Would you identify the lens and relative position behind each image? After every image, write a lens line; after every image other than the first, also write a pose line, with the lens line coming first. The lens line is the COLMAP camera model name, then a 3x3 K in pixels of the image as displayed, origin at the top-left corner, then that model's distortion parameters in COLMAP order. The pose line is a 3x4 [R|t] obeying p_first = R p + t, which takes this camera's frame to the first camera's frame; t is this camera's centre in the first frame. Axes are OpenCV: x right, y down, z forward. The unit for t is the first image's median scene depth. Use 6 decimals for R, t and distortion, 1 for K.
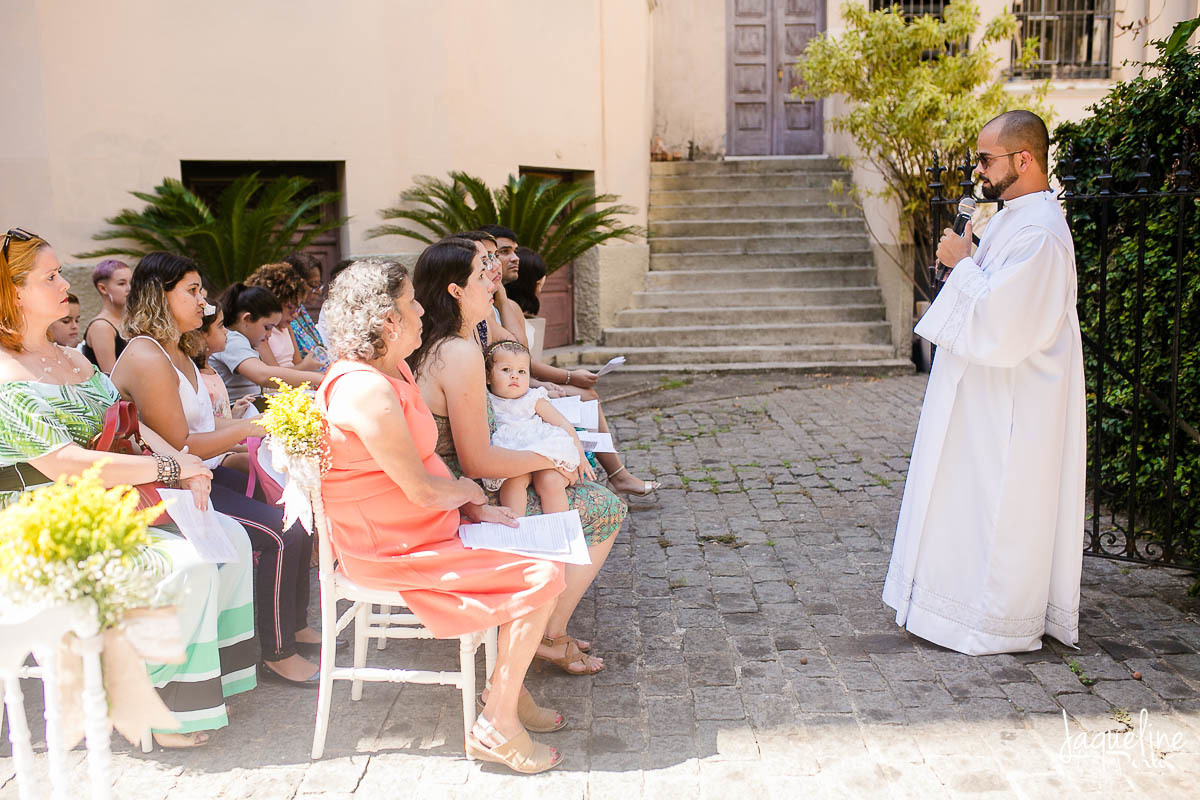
lens RADIAL K [[1224.4, 0, 628.6], [0, 1224.4, 415.9], [0, 0, 1]] dist [-0.037916, 0.000000]
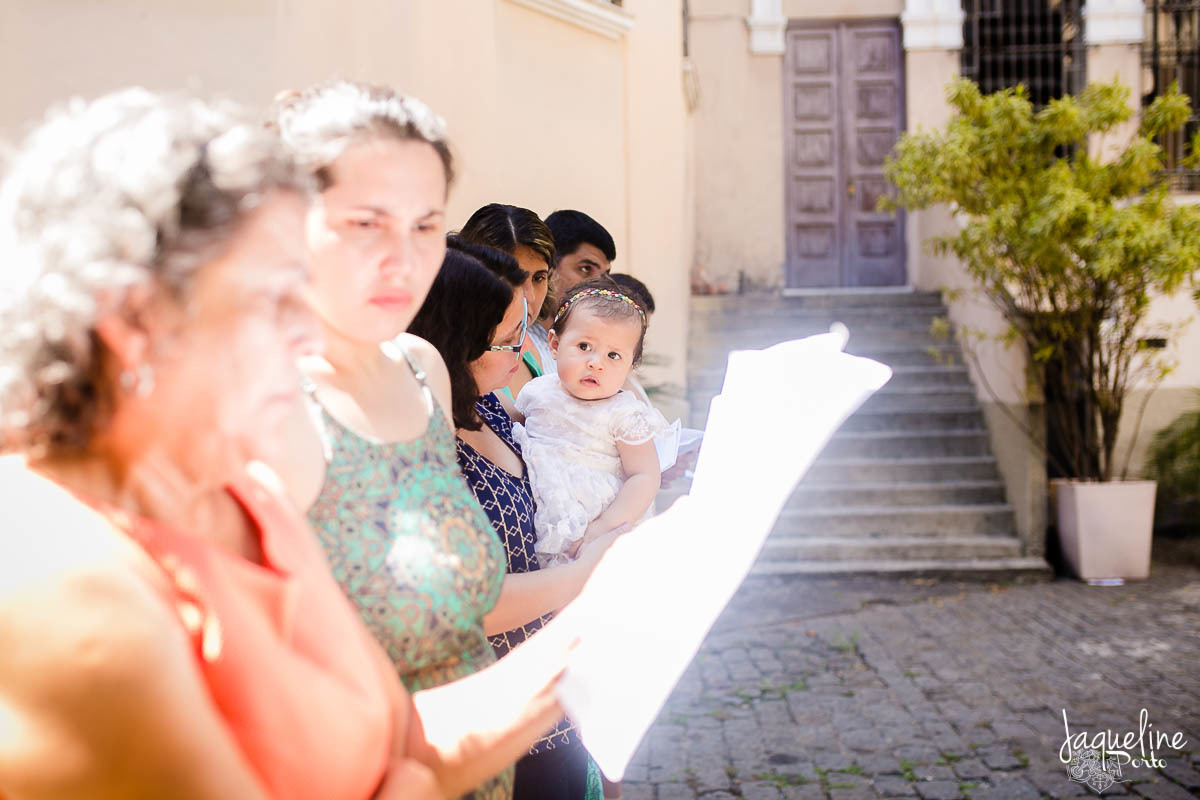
lens RADIAL K [[1224.4, 0, 598.5], [0, 1224.4, 399.1], [0, 0, 1]] dist [-0.037916, 0.000000]
pose [[0.998238, 0.000637, -0.059337, 0.006224], [-0.007966, 0.992331, -0.123351, -0.049292], [0.058804, 0.123607, 0.990587, 0.248126]]
